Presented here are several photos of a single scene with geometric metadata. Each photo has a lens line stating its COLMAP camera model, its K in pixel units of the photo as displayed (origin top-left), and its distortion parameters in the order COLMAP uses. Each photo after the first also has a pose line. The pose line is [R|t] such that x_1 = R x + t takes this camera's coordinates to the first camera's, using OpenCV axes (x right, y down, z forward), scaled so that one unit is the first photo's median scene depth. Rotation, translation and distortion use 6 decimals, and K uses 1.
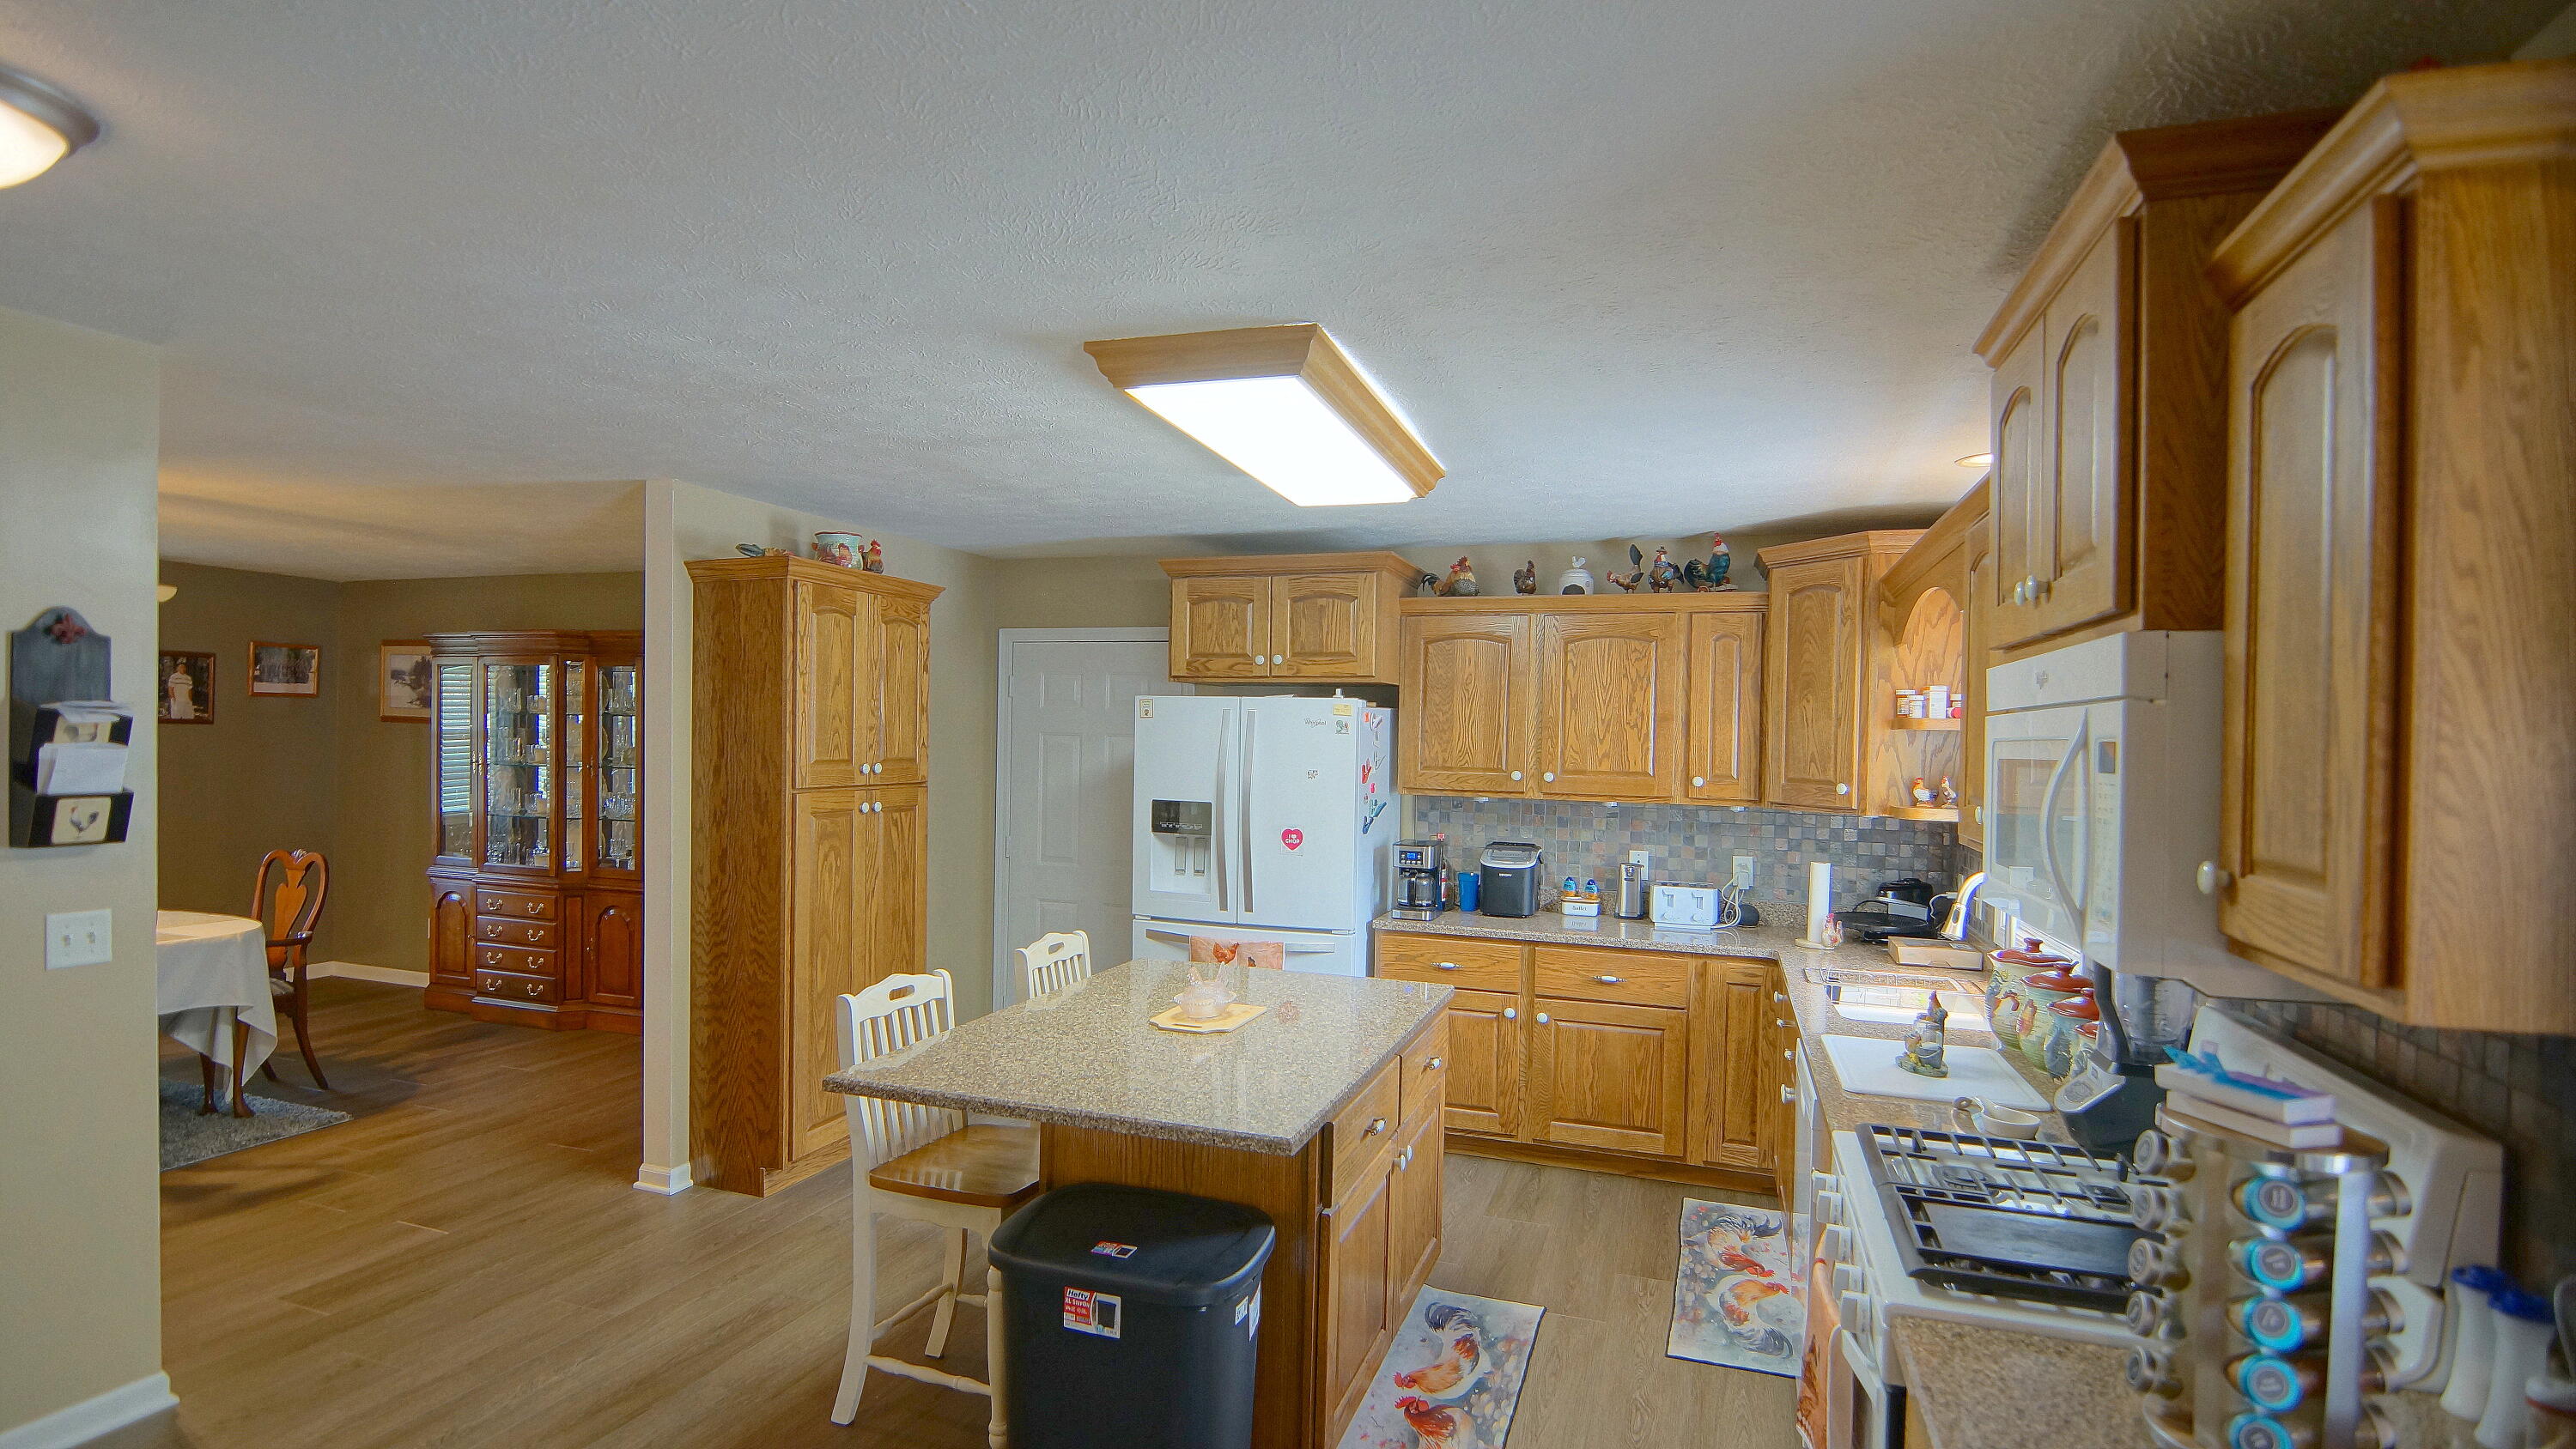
lens RADIAL K [[1242.5, 0, 1264.8], [0, 1242.5, 744.2], [0, 0, 1]] dist [-0.030691, -0.000744]
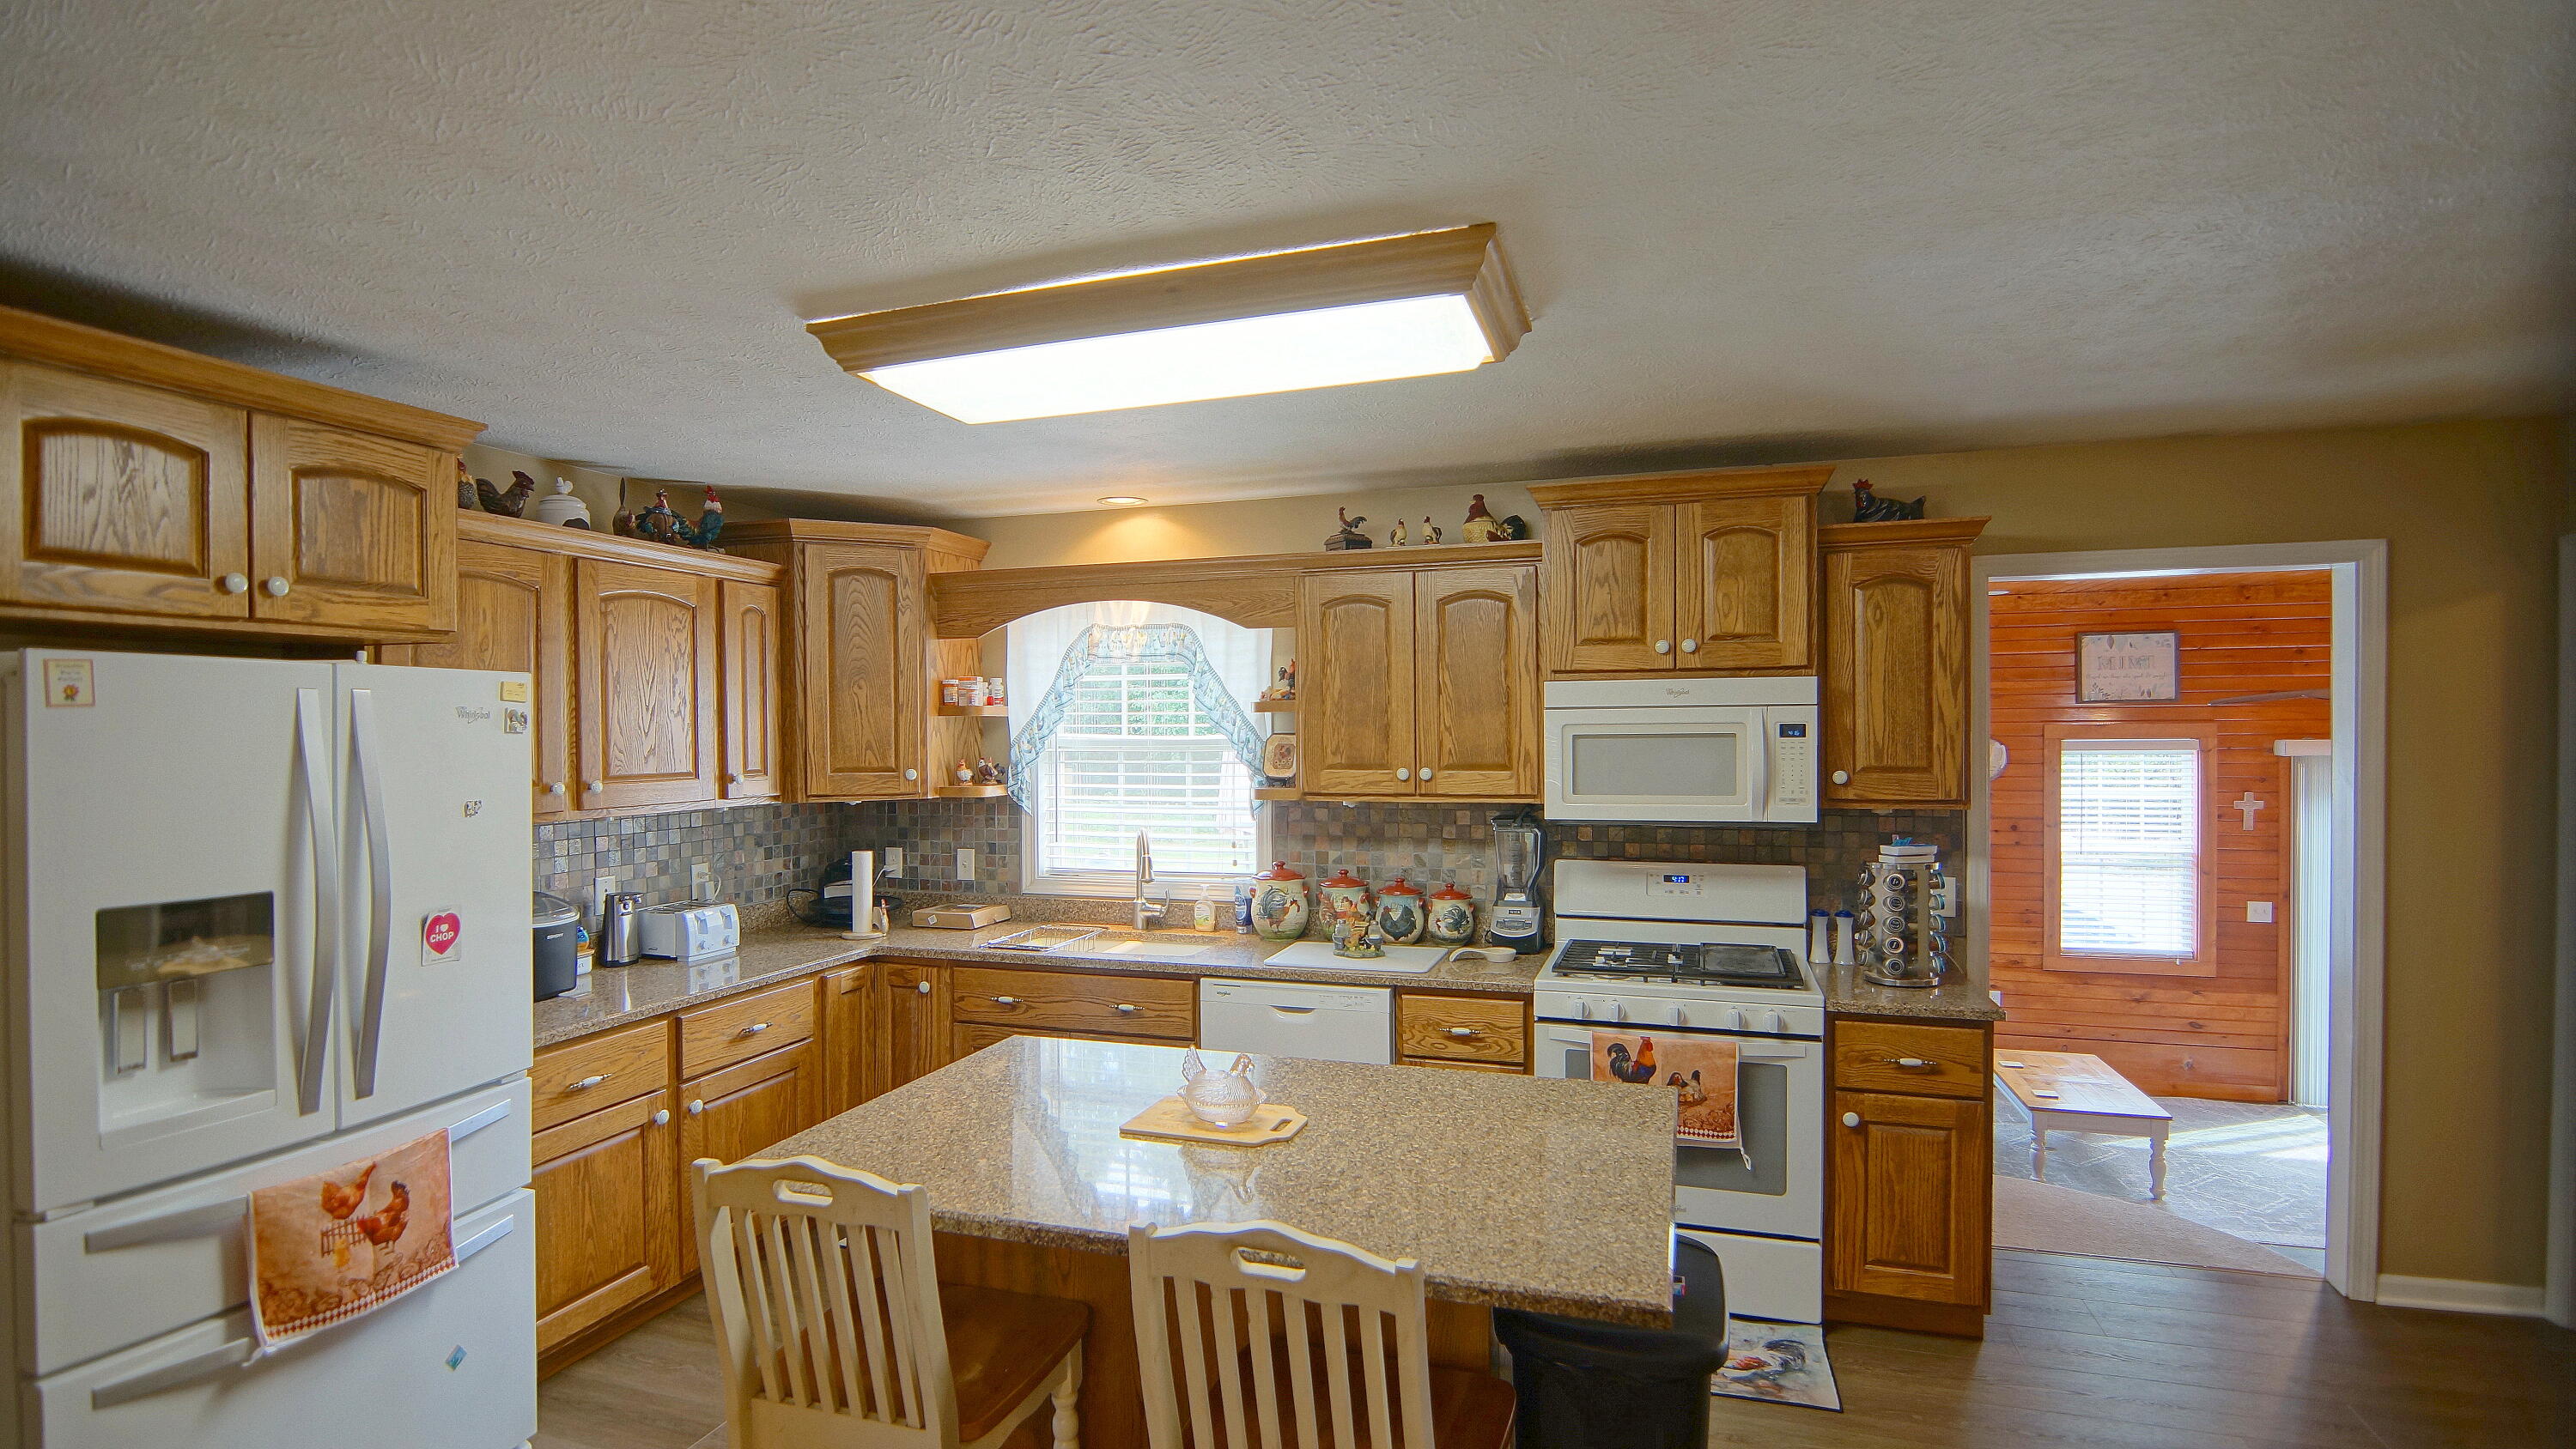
lens RADIAL K [[1242.5, 0, 1264.8], [0, 1242.5, 744.2], [0, 0, 1]] dist [-0.030691, -0.000744]
pose [[-0.025942, -0.032867, 0.999123, -0.513270], [0.020997, 0.999221, 0.033415, -0.014856], [-0.999443, 0.021846, -0.025232, 0.663529]]
